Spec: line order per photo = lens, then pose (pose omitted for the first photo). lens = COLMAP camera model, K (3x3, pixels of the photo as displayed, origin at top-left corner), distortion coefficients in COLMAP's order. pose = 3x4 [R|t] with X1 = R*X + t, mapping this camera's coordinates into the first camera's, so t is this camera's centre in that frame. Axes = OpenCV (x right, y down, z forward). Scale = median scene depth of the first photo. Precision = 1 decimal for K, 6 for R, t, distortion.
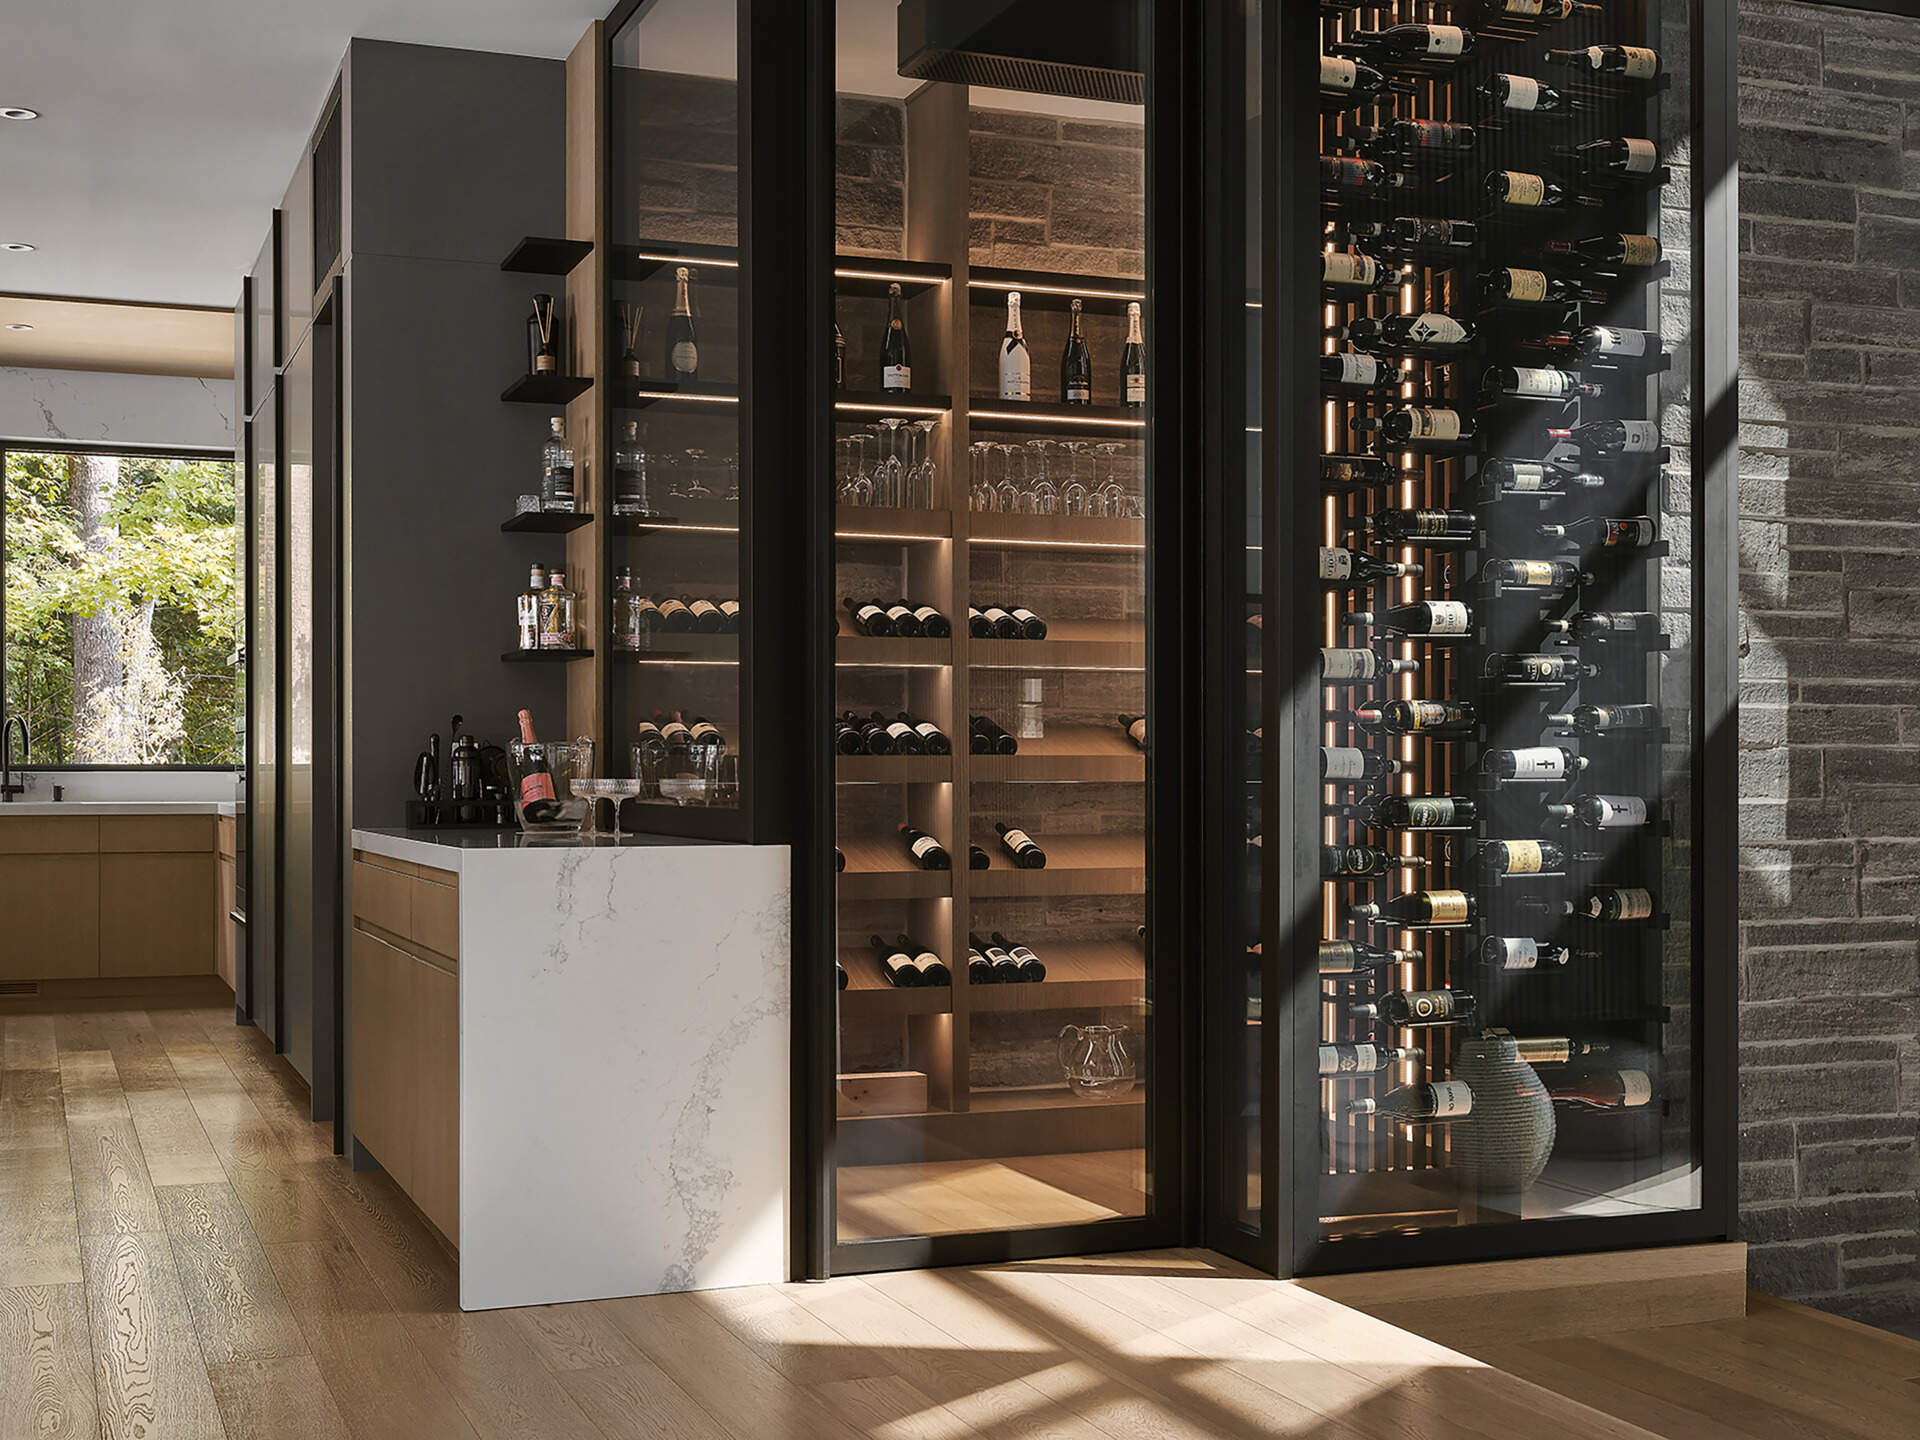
lens RADIAL K [[2424.8, 0, 960.0], [0, 2424.8, 720.0], [0, 0, 1]] dist [-0.019989, 0.032258]
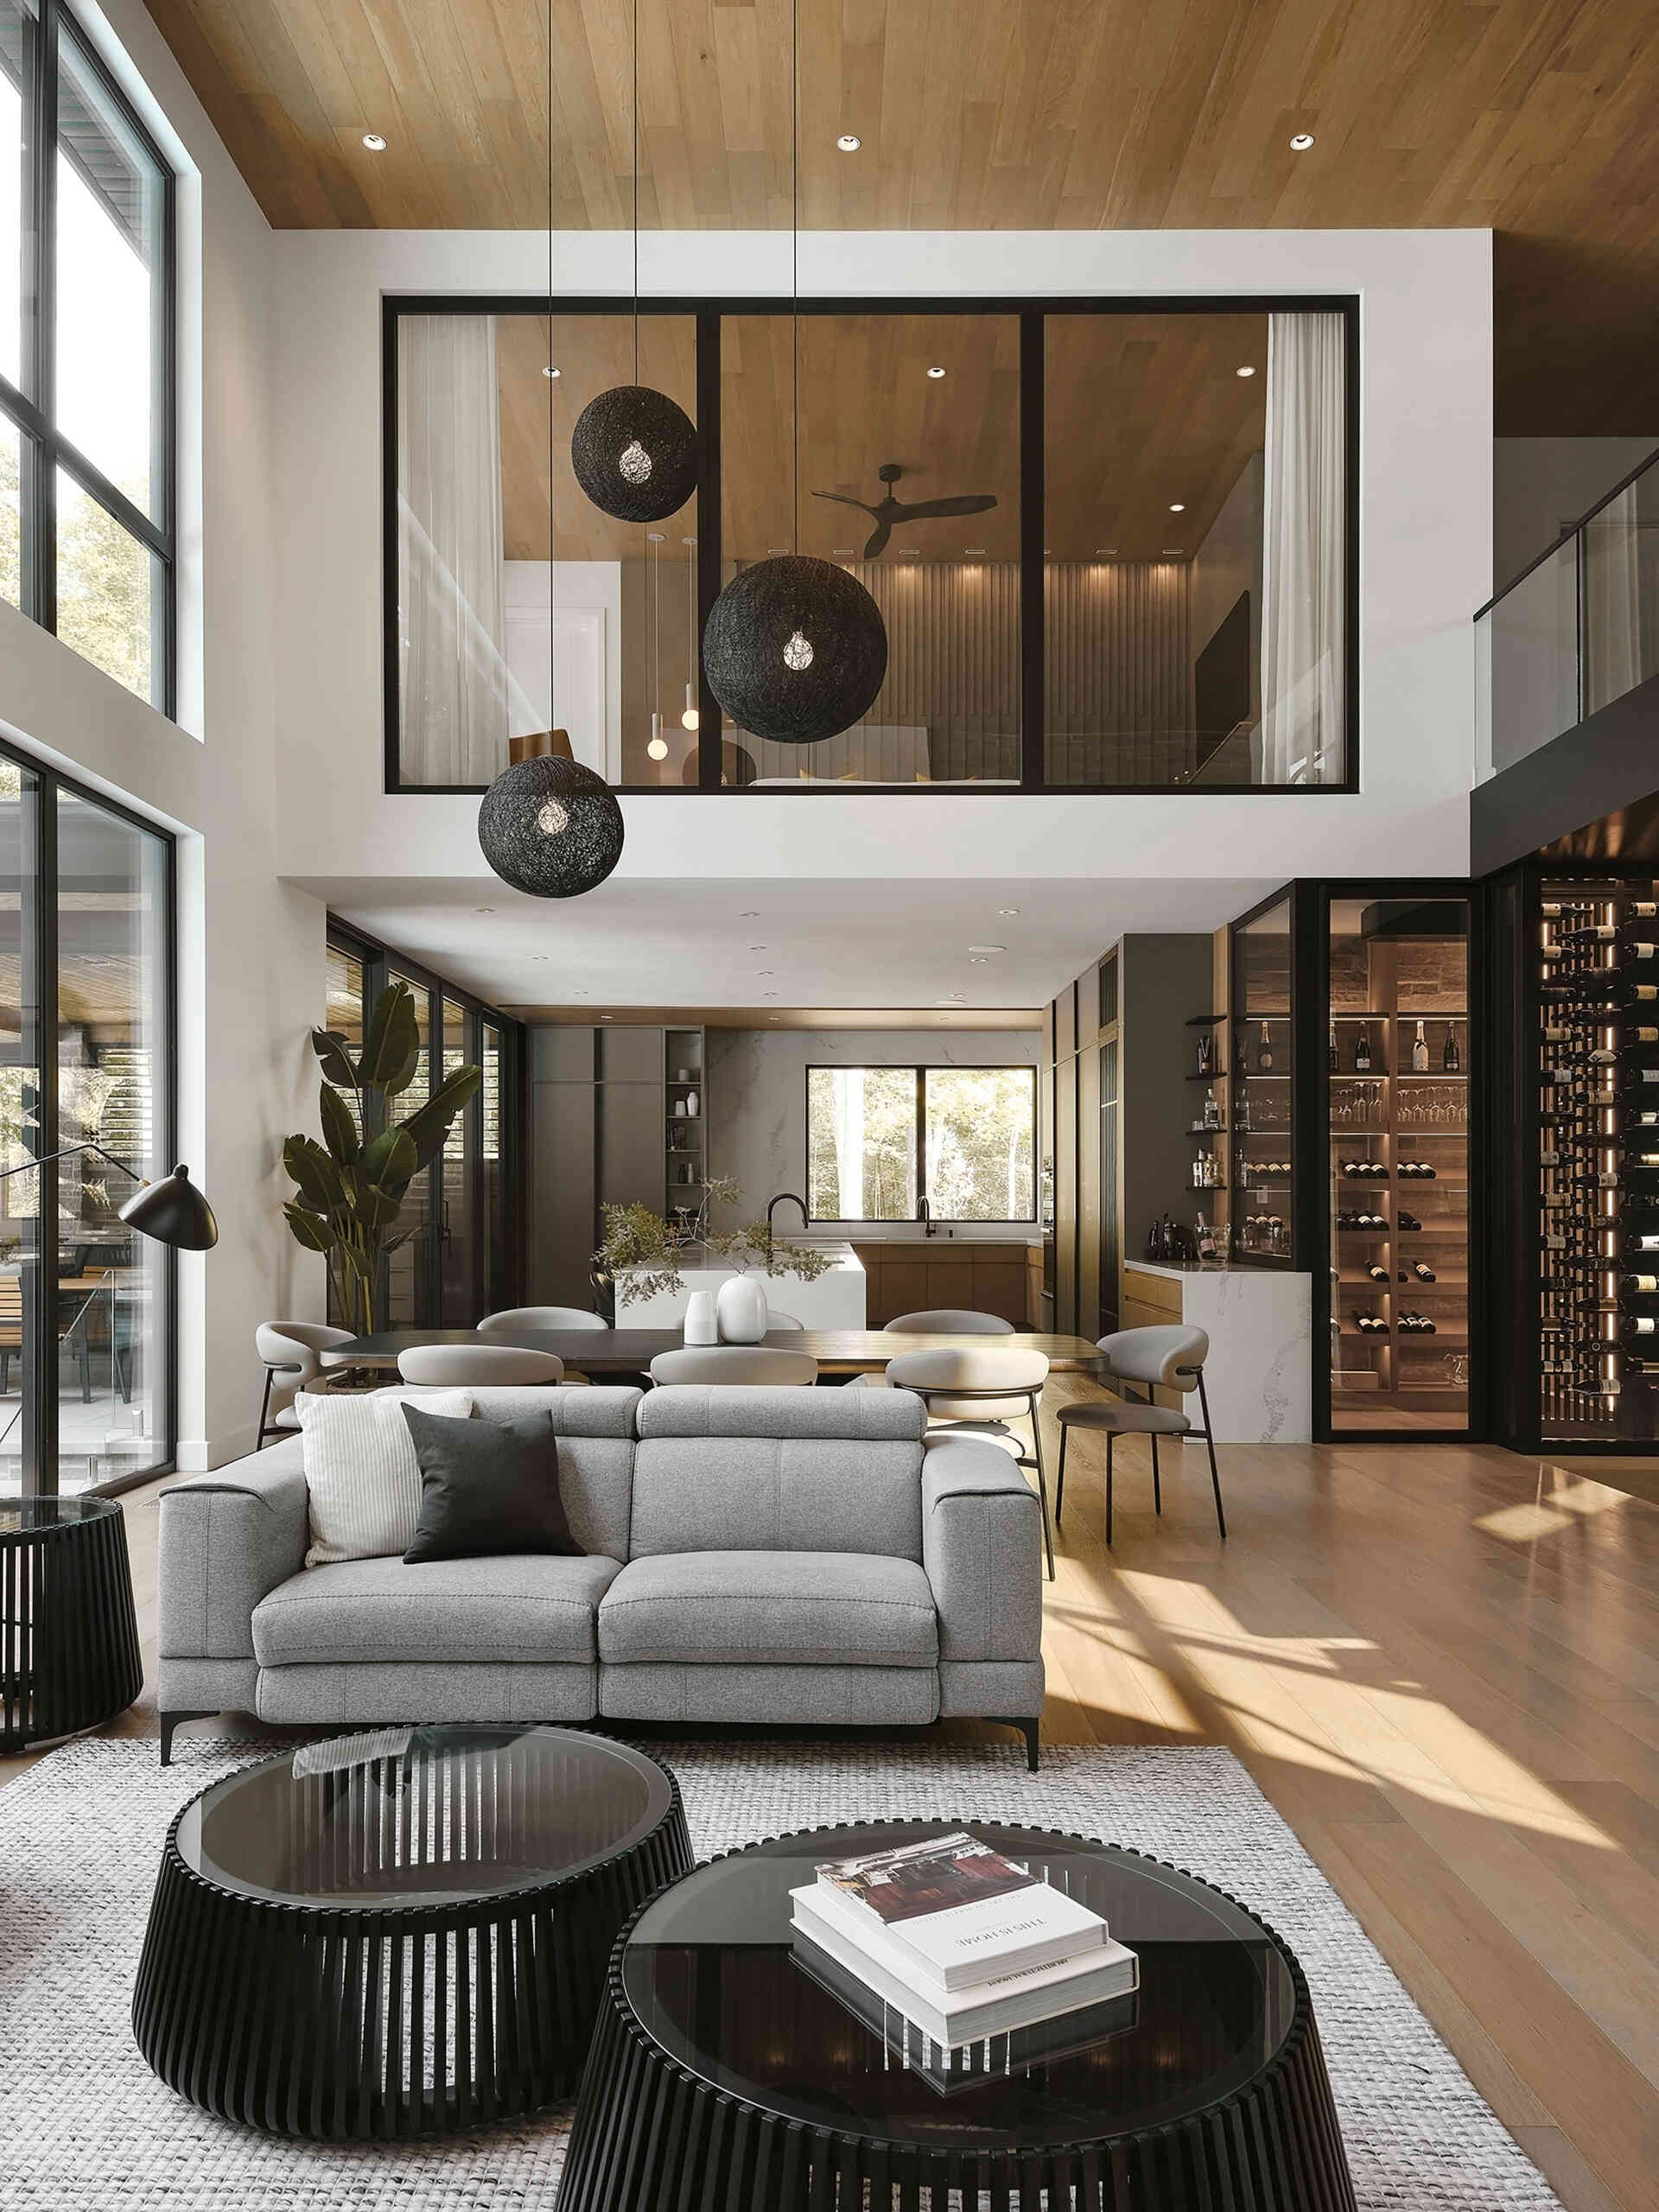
lens RADIAL K [[1565.8, 0, 806.5], [0, 1565.8, 1185.3], [0, 0, 1]] dist [-0.003471, -0.002259]
pose [[0.923806, -0.000989, -0.382860, 0.052174], [0.004148, 0.999964, 0.007425, -0.040302], [0.382839, -0.008447, 0.923776, -0.538487]]
